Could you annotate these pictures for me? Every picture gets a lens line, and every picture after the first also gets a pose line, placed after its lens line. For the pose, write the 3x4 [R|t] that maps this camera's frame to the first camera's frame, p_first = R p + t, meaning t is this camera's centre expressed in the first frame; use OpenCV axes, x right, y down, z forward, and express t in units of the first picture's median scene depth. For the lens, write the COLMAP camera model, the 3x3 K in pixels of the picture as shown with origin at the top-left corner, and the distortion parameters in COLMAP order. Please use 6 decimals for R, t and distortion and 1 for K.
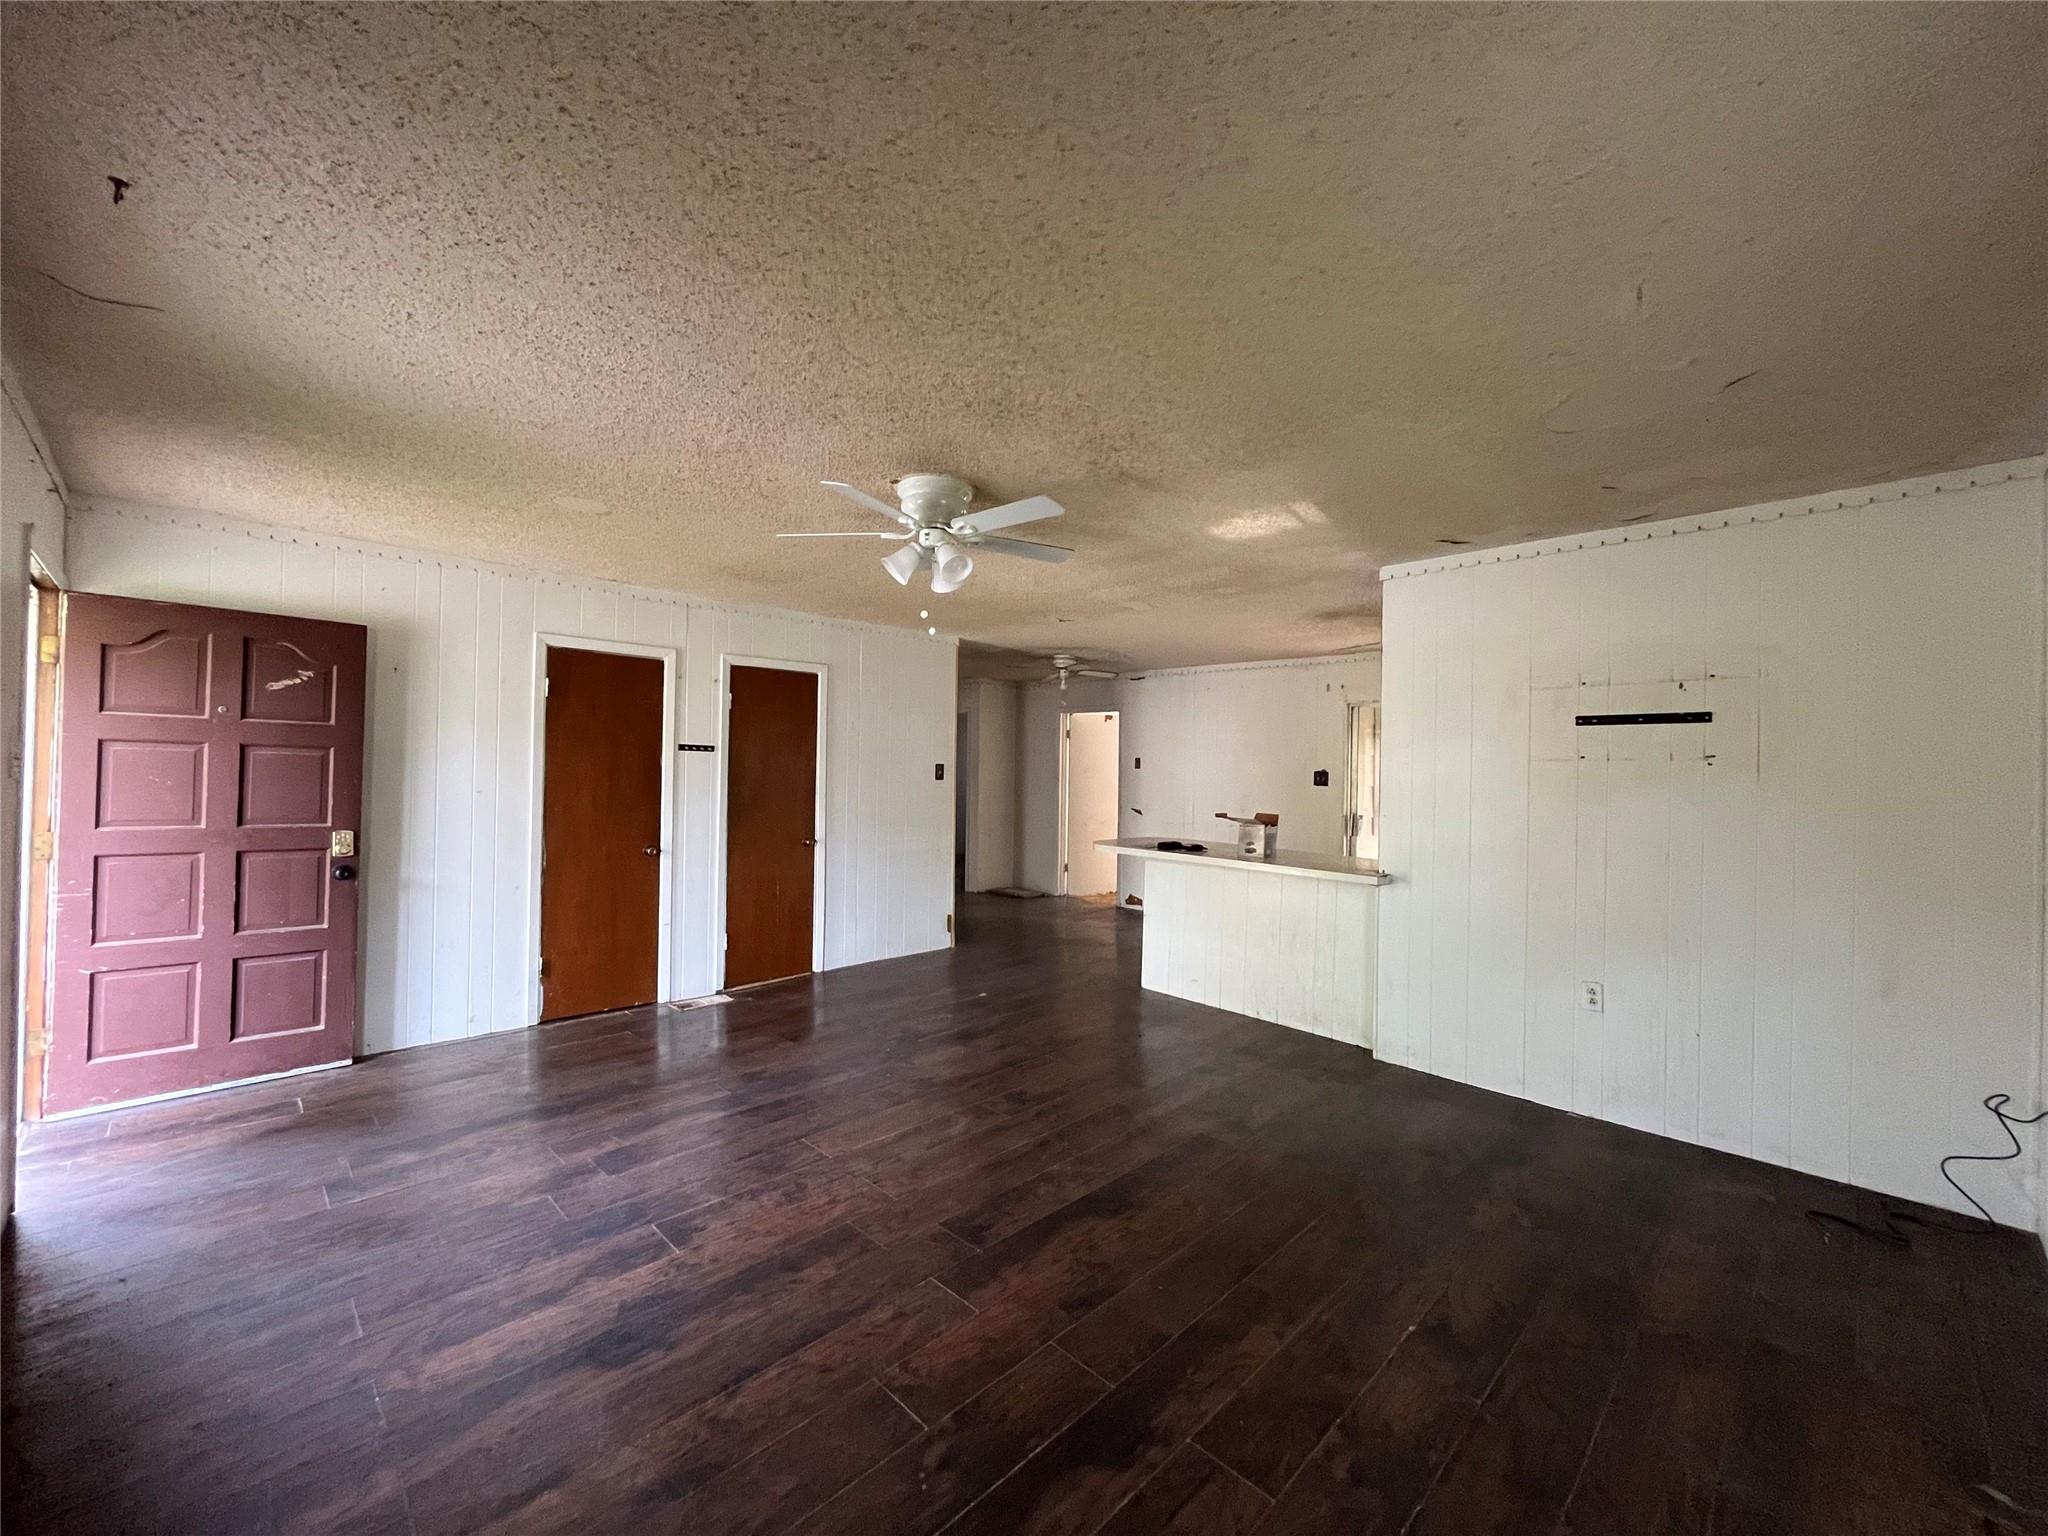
lens RADIAL K [[828.7, 0, 1019.8], [0, 828.7, 759.8], [0, 0, 1]] dist [-0.003794, -0.000192]
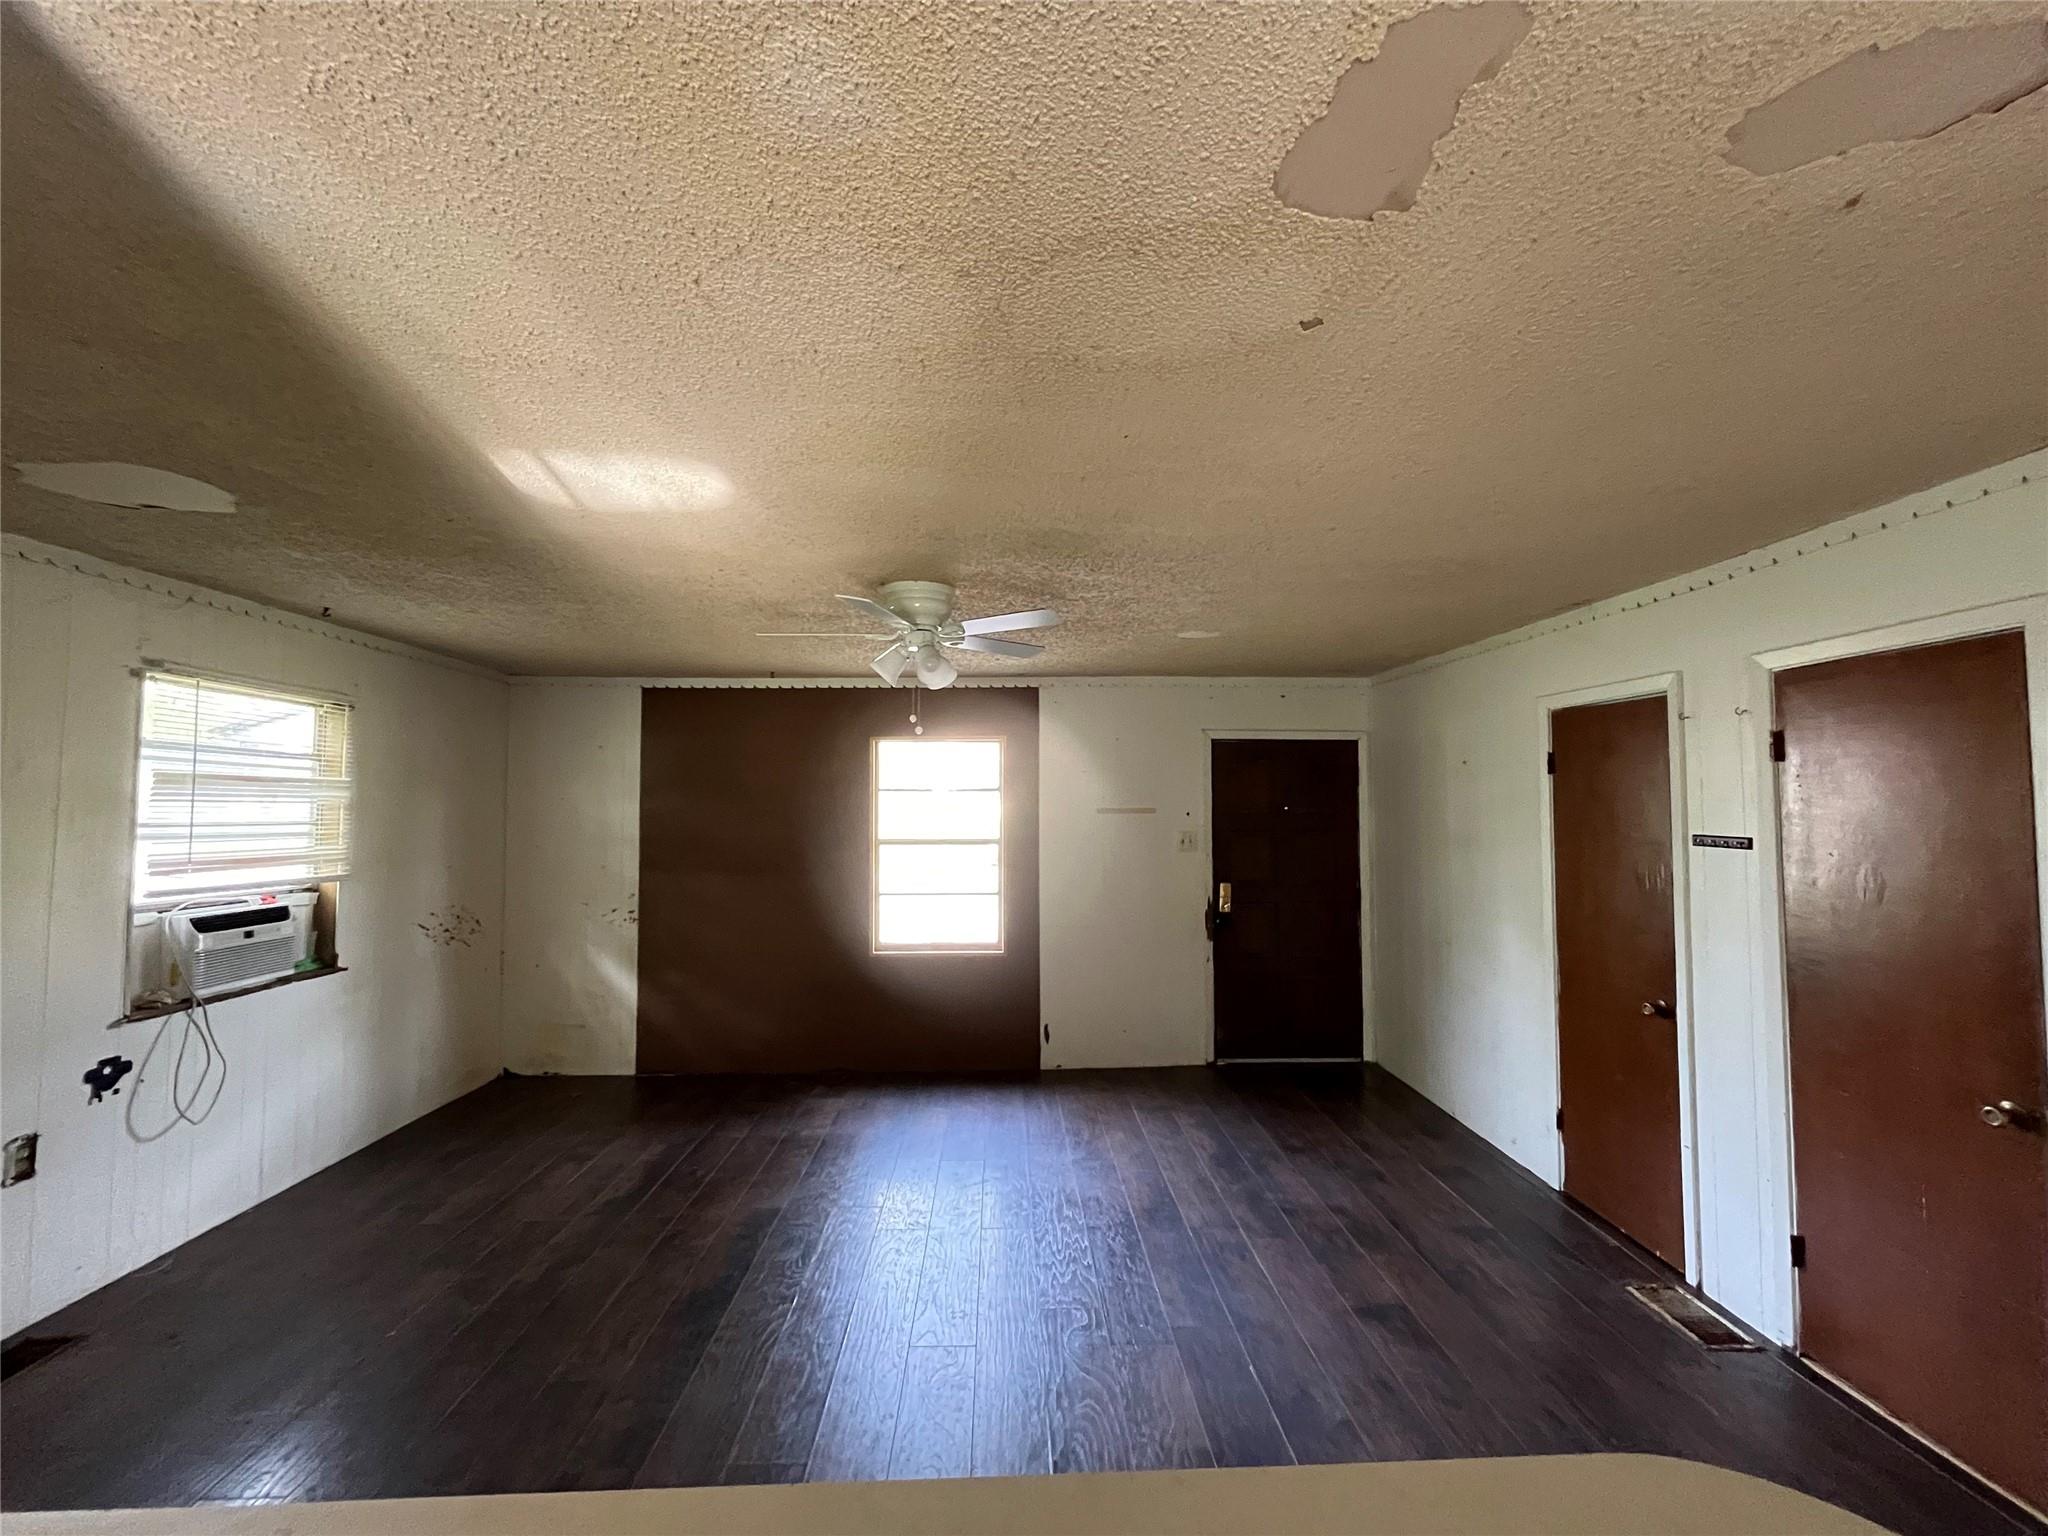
lens RADIAL K [[828.7, 0, 1023.9], [0, 828.7, 767.4], [0, 0, 1]] dist [-0.003794, -0.000192]
pose [[-0.680507, -0.050290, -0.731014, 0.557824], [-0.003244, 0.997839, -0.065625, -0.045511], [0.732734, -0.042287, -0.679200, 1.830350]]
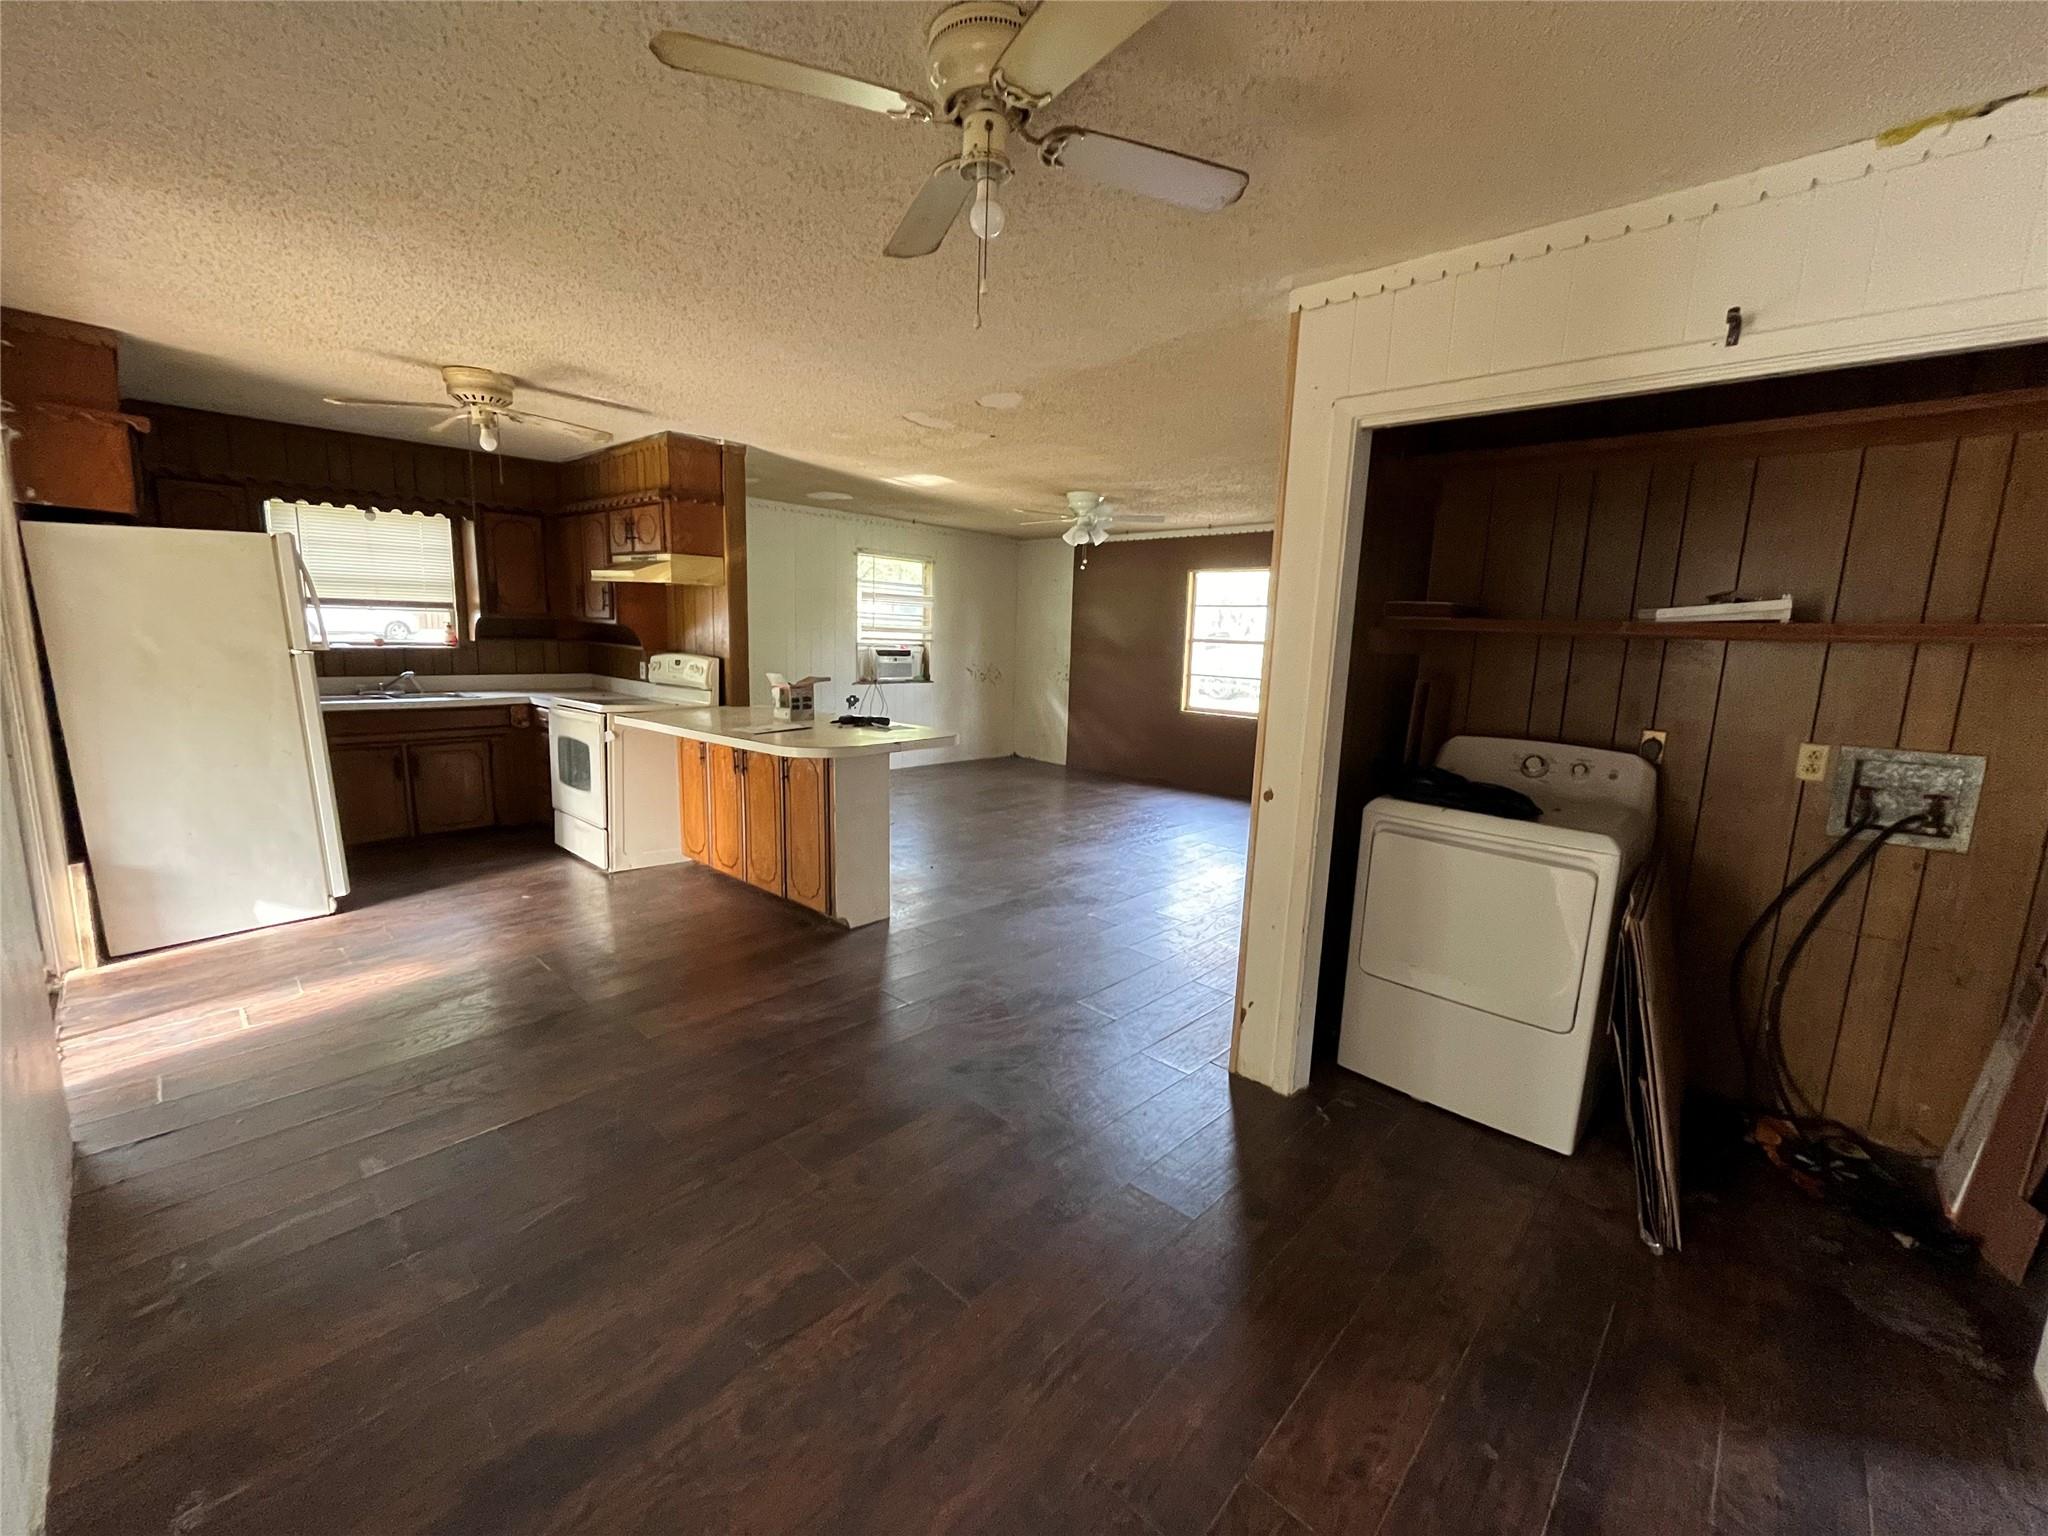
lens RADIAL K [[828.7, 0, 1024.5], [0, 828.7, 767.8], [0, 0, 1]] dist [-0.003794, -0.000192]
pose [[-0.997723, -0.042374, -0.052478, 0.124942], [-0.049923, 0.987102, 0.152107, 0.027949], [0.045356, 0.154380, -0.986970, 3.163351]]
